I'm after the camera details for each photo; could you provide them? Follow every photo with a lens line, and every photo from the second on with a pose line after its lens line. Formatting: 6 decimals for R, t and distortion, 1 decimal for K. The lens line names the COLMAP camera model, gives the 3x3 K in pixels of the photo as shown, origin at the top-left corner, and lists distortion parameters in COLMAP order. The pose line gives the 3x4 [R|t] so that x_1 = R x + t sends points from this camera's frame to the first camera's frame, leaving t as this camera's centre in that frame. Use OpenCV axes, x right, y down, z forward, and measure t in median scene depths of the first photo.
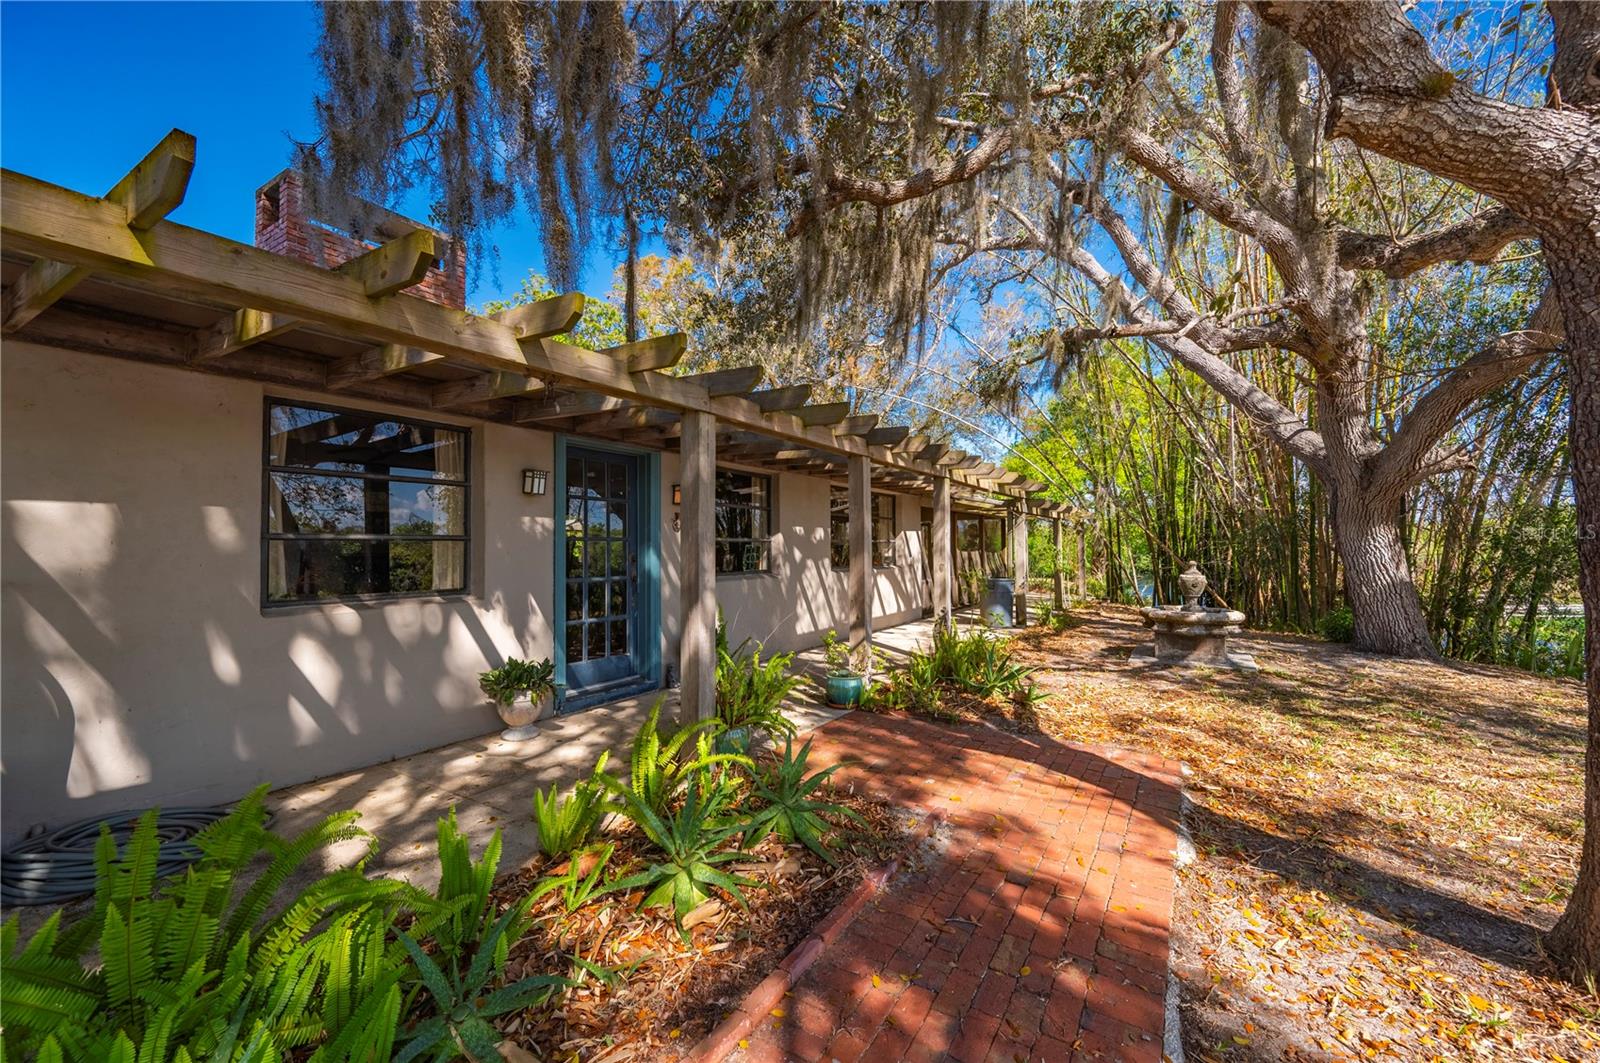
lens RADIAL K [[668.6, 0, 813.5], [0, 668.6, 530.9], [0, 0, 1]] dist [0.000348, -0.000212]
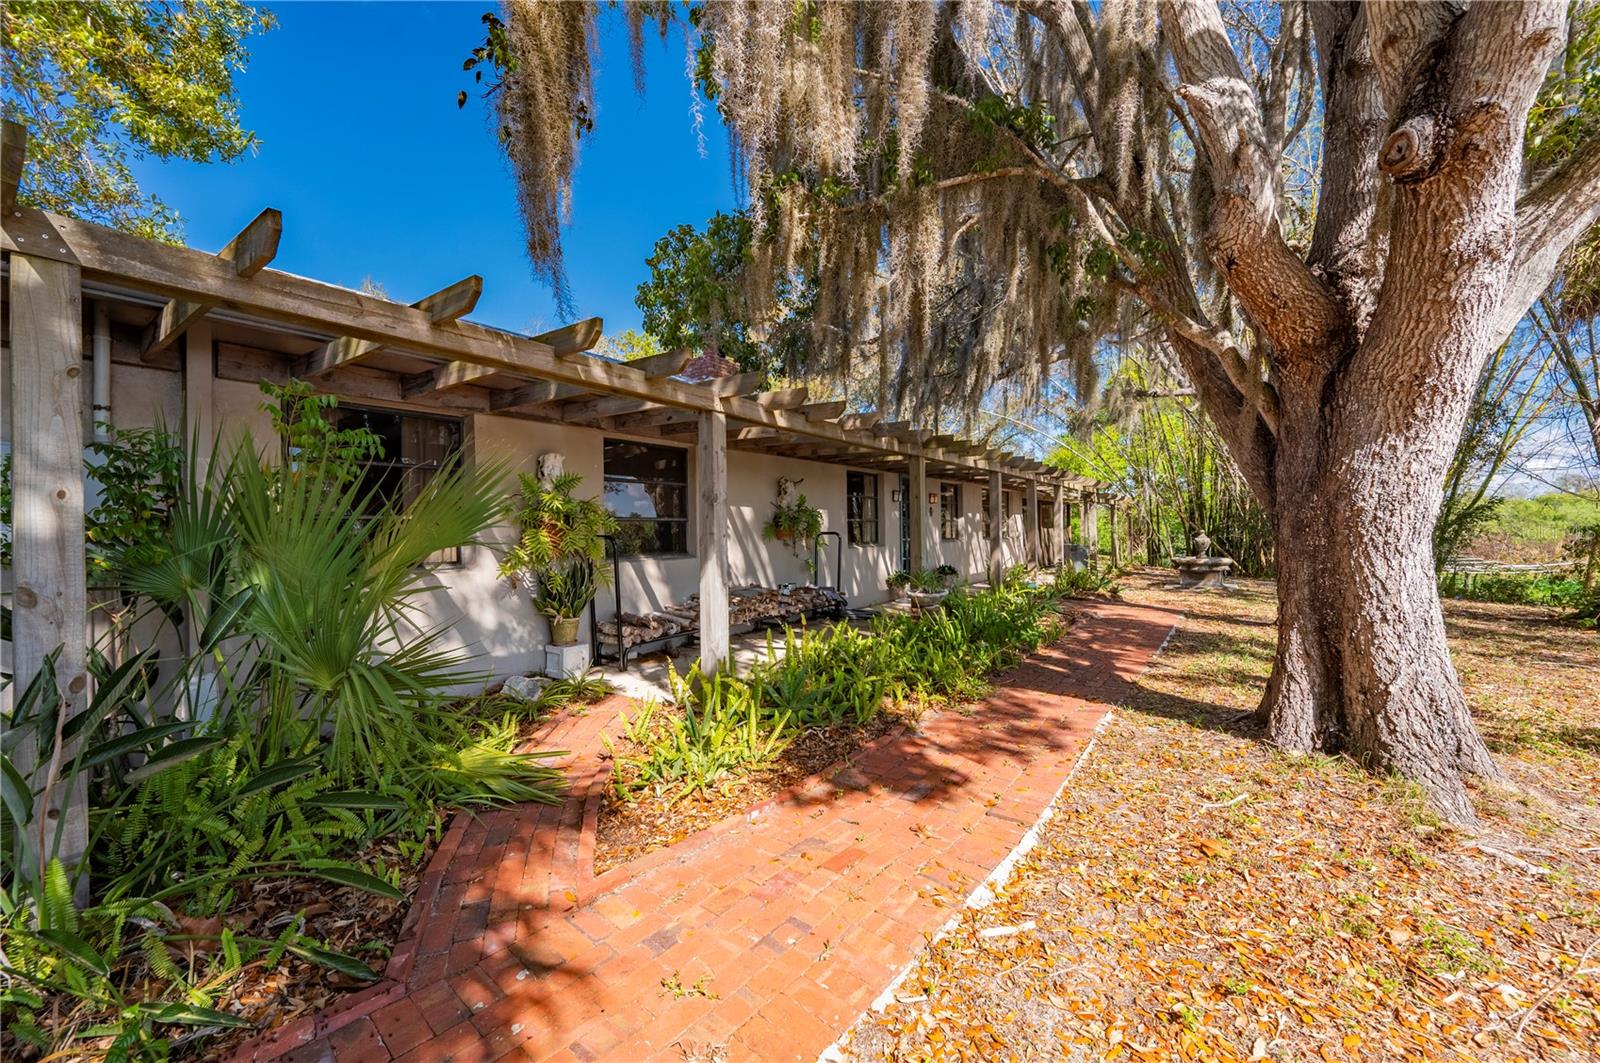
lens RADIAL K [[668.6, 0, 813.5], [0, 668.6, 530.9], [0, 0, 1]] dist [0.000348, -0.000212]
pose [[0.998890, -0.010850, -0.045846, -0.346892], [0.011881, 0.999681, 0.022276, -0.002854], [0.045589, -0.022796, 0.998700, -0.748561]]
